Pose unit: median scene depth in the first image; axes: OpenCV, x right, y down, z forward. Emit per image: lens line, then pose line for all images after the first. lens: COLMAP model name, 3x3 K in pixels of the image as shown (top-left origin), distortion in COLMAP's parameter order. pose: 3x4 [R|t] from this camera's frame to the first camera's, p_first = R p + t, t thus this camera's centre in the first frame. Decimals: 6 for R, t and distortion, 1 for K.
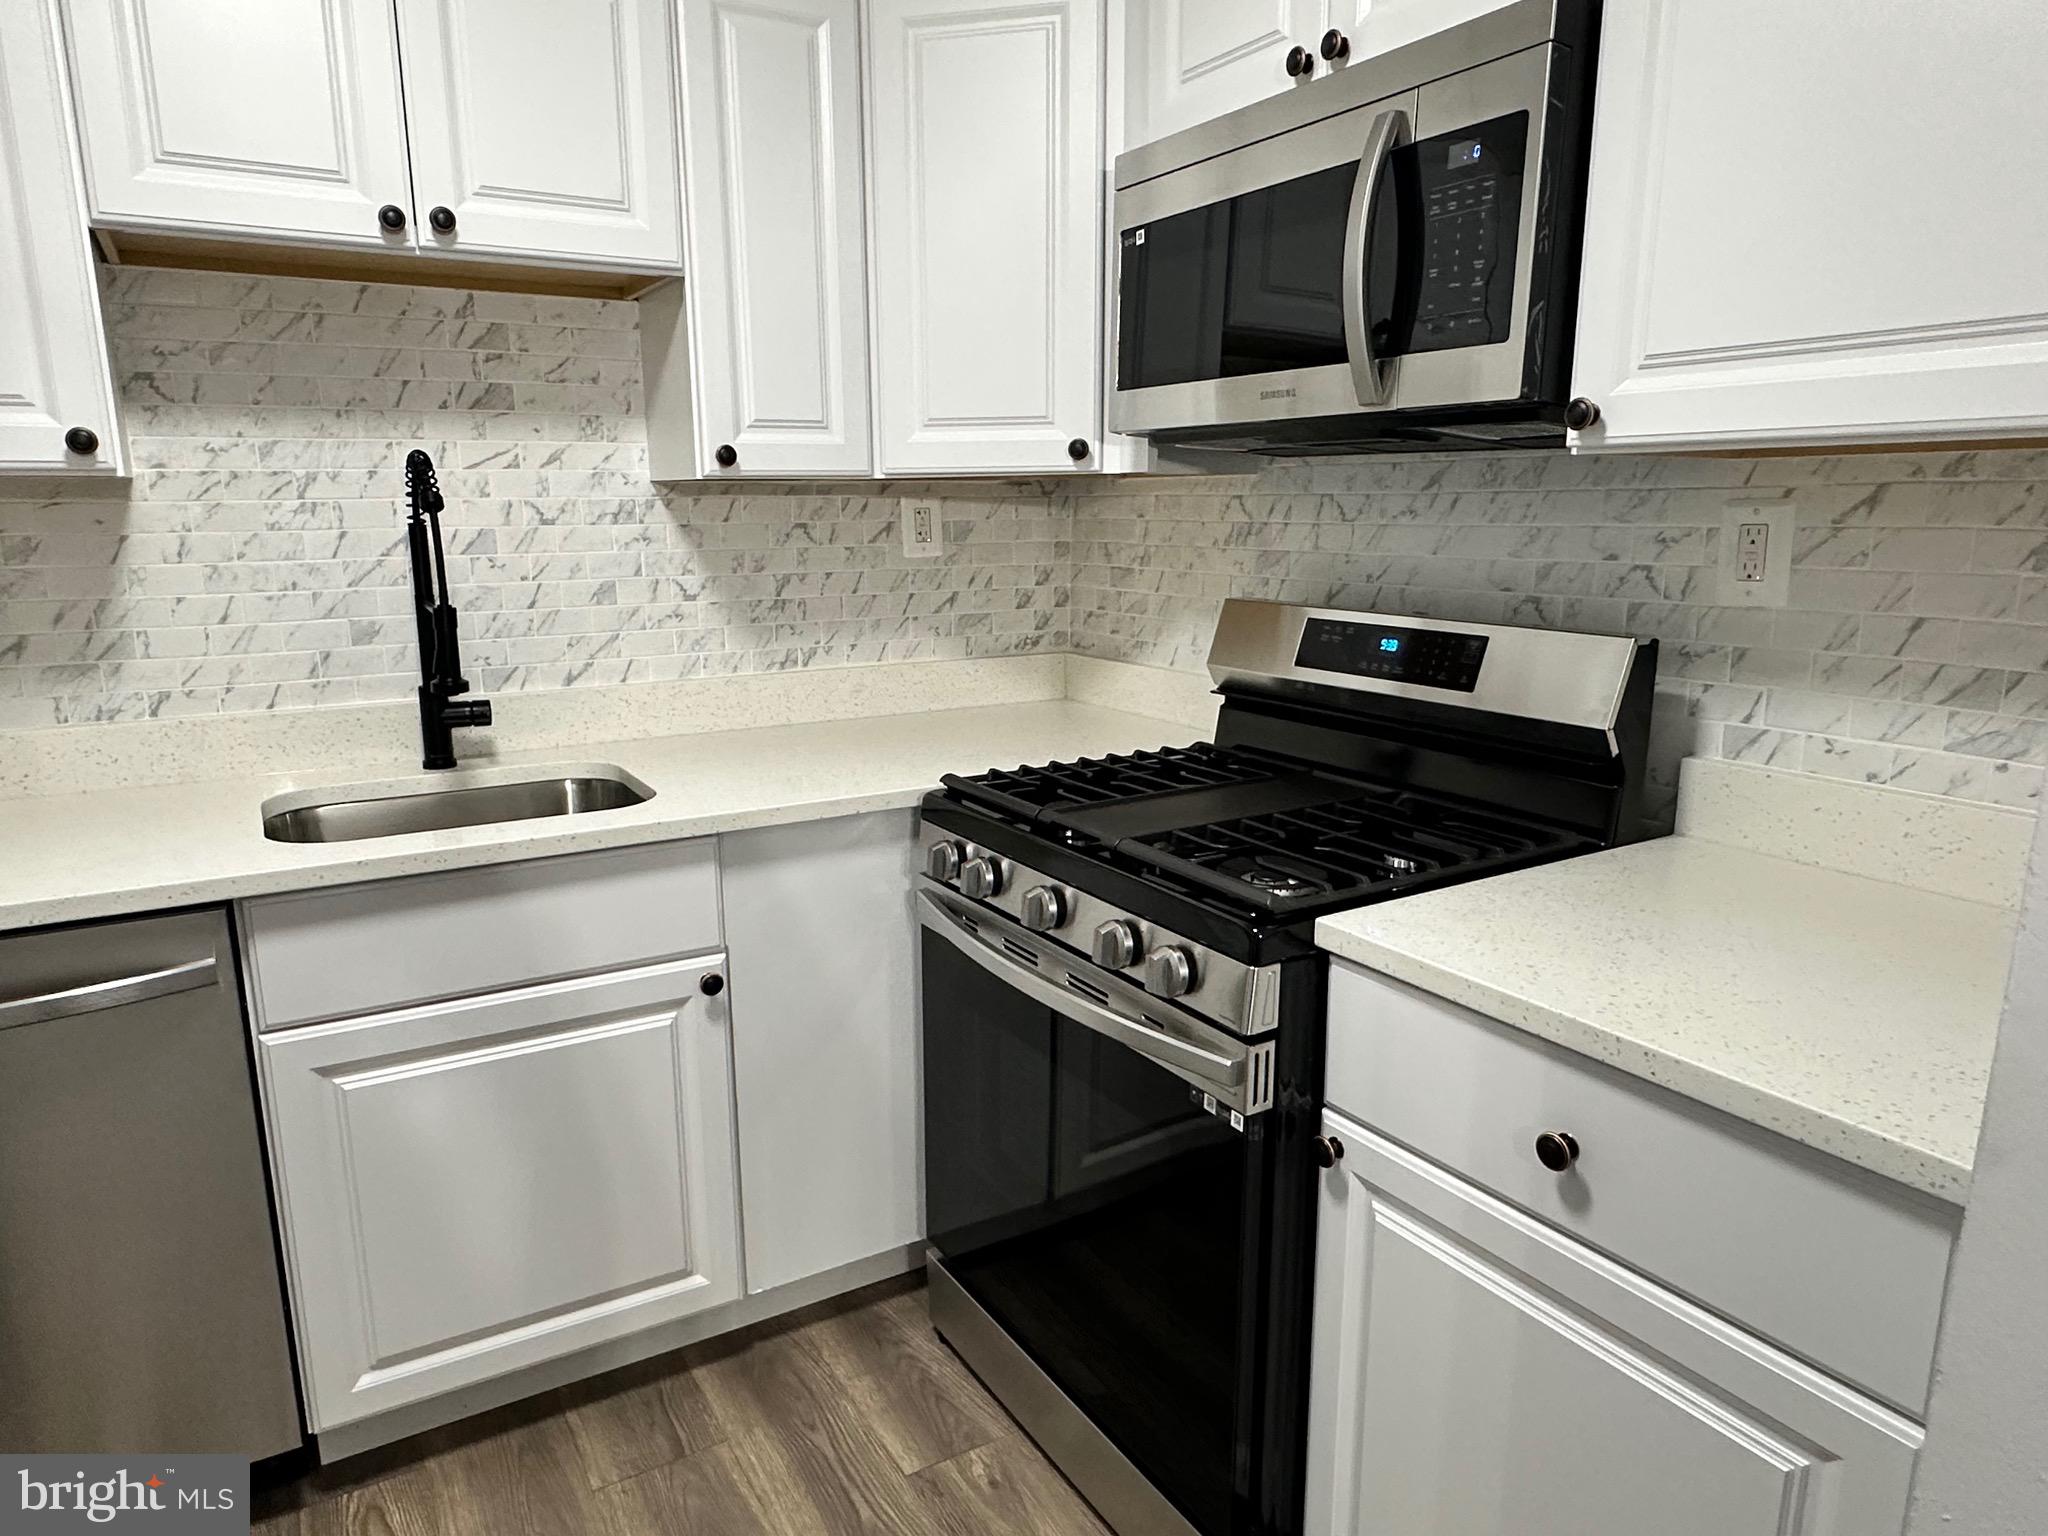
lens RADIAL K [[1293.6, 0, 1013.1], [0, 1293.6, 788.7], [0, 0, 1]] dist [-0.002778, 0.000912]
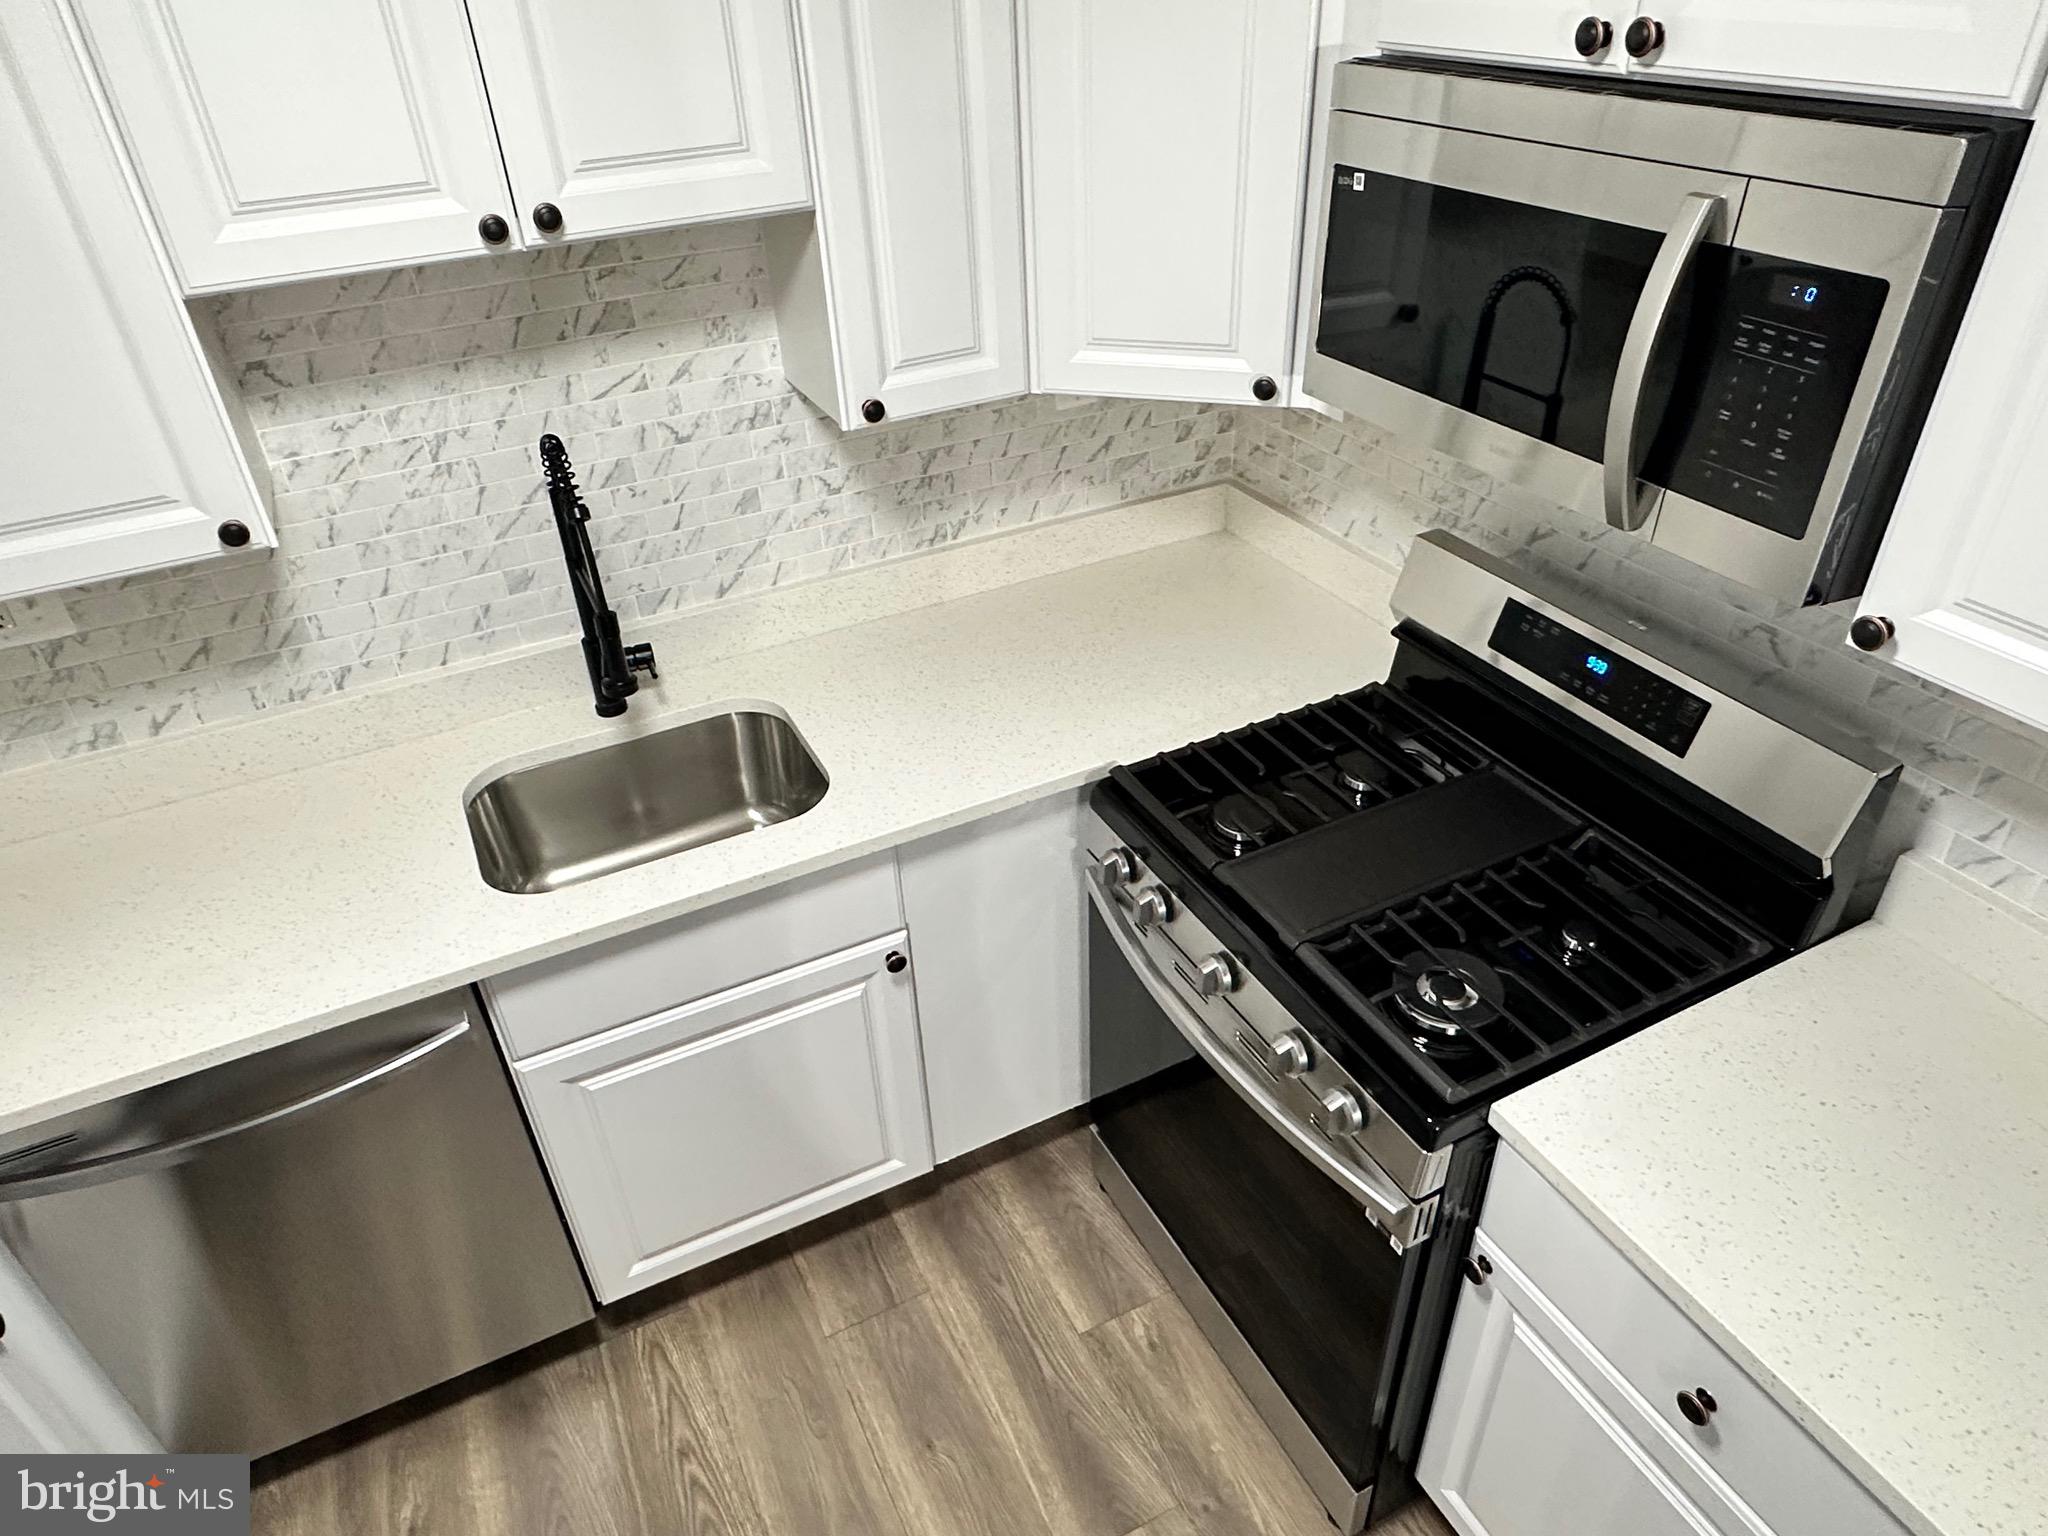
lens RADIAL K [[1293.6, 0, 1009.7], [0, 1293.6, 782.7], [0, 0, 1]] dist [-0.002778, 0.000912]
pose [[0.996122, 0.012618, -0.087076, -0.045471], [0.021268, 0.925786, 0.377449, -0.373752], [0.085376, -0.377837, 0.921927, 0.071524]]
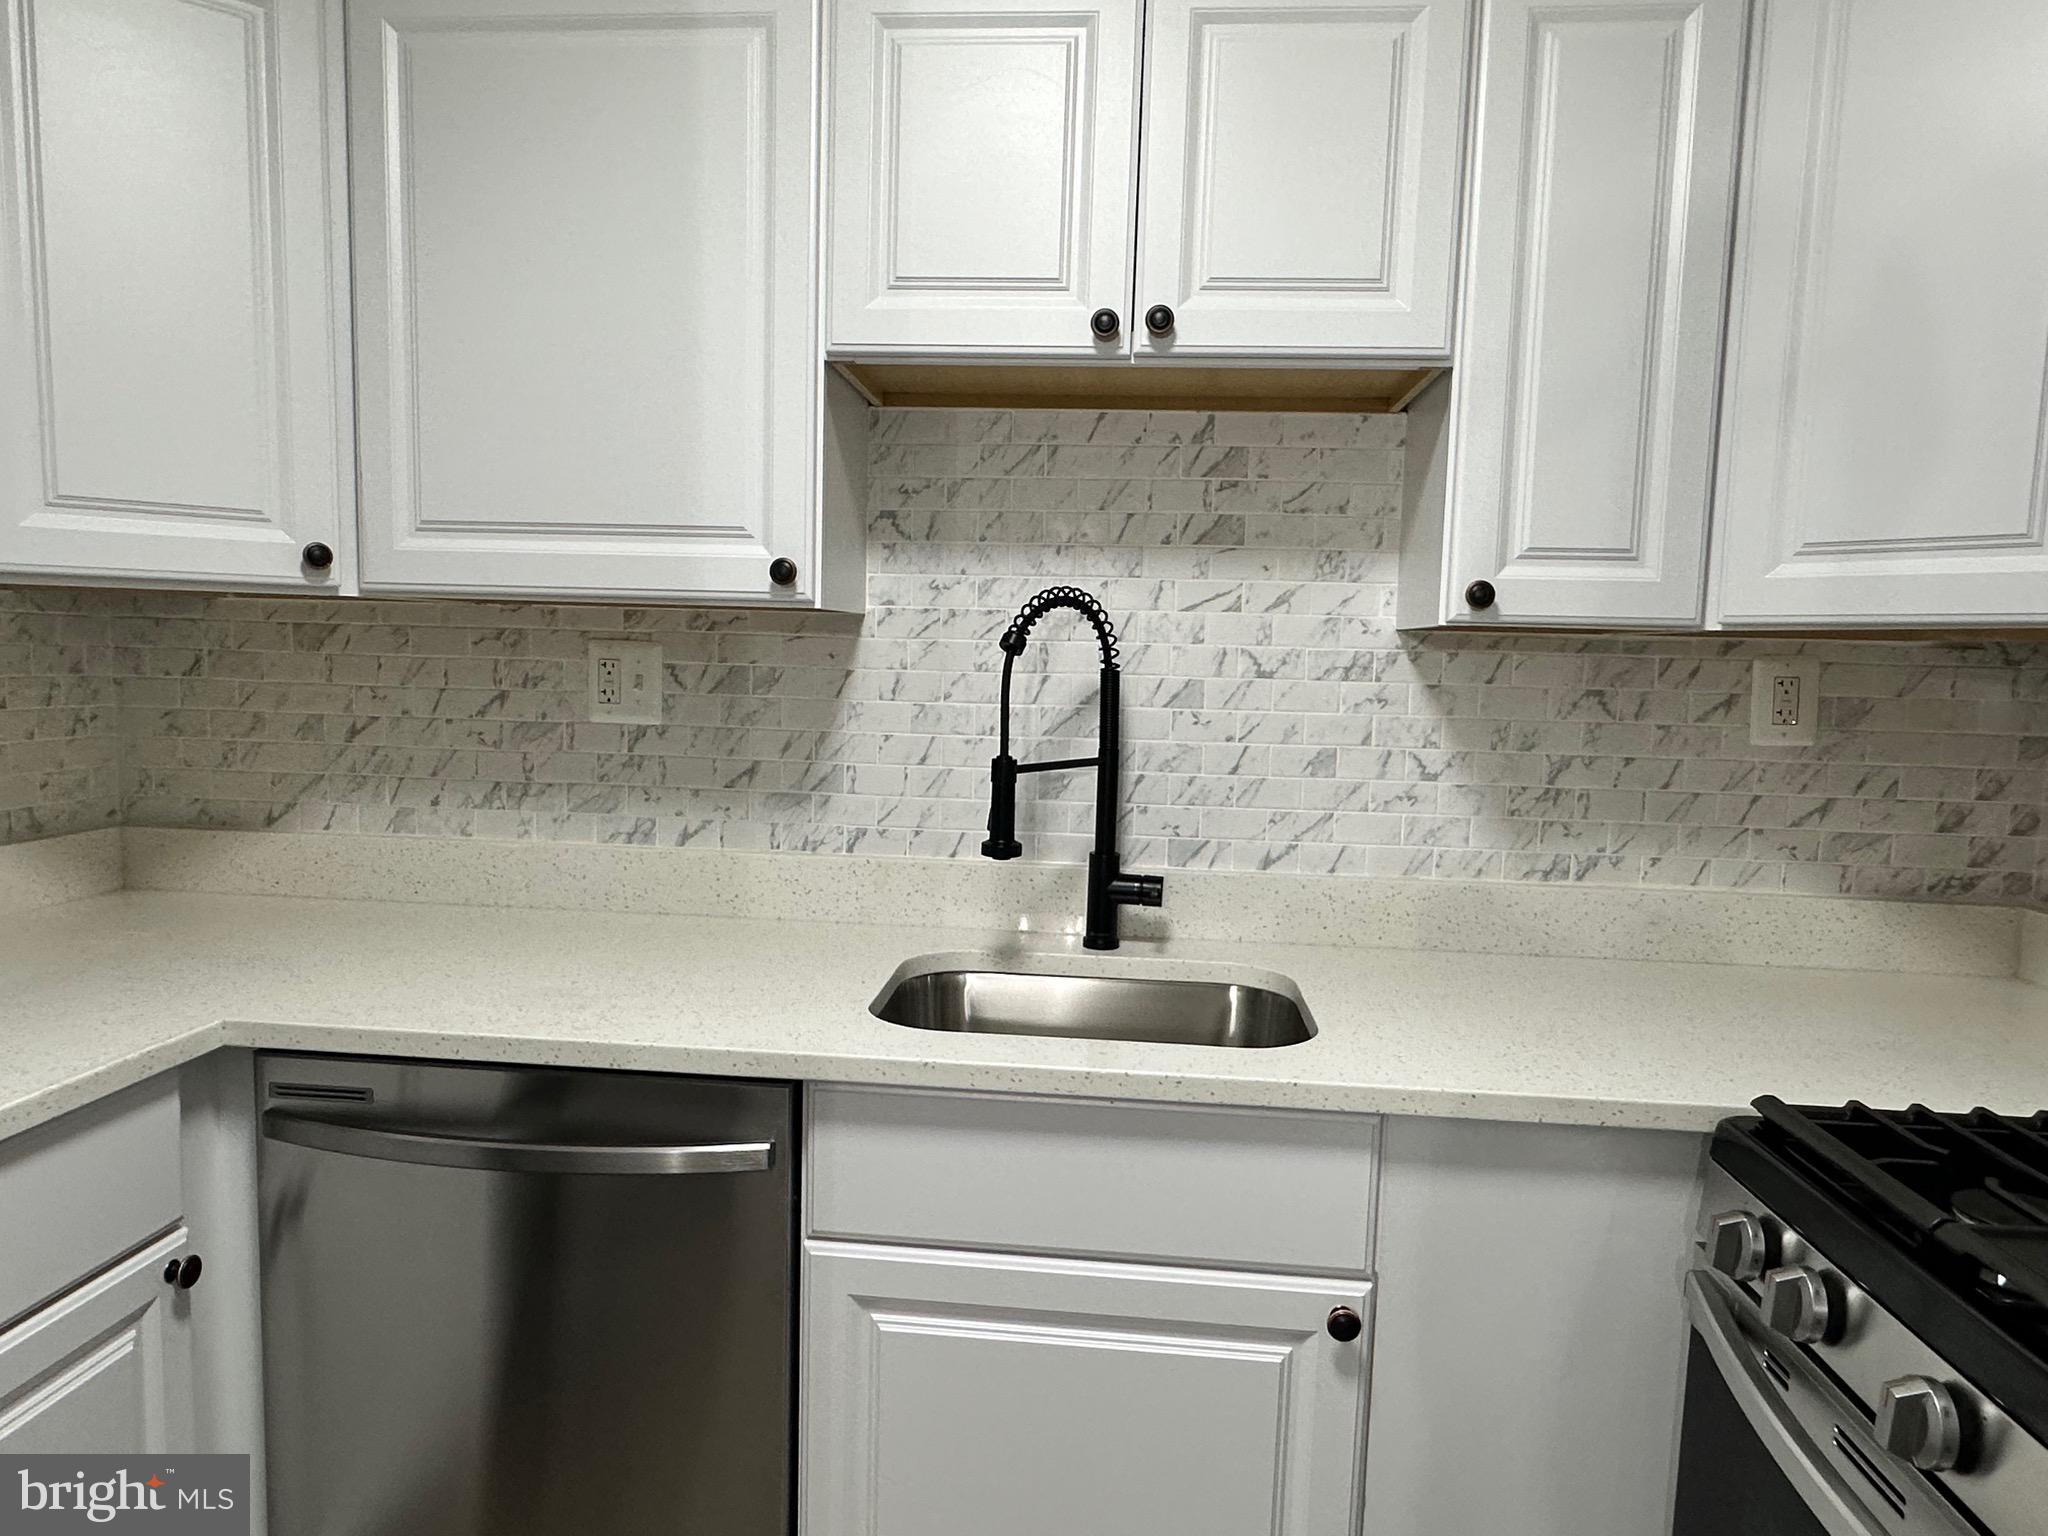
lens RADIAL K [[1293.6, 0, 1018.7], [0, 1293.6, 790.2], [0, 0, 1]] dist [-0.002778, 0.000912]
pose [[0.809687, 0.088269, -0.580186, 0.005161], [-0.159219, 0.984584, -0.072407, -0.052963], [0.564851, 0.151004, 0.811259, 0.275509]]
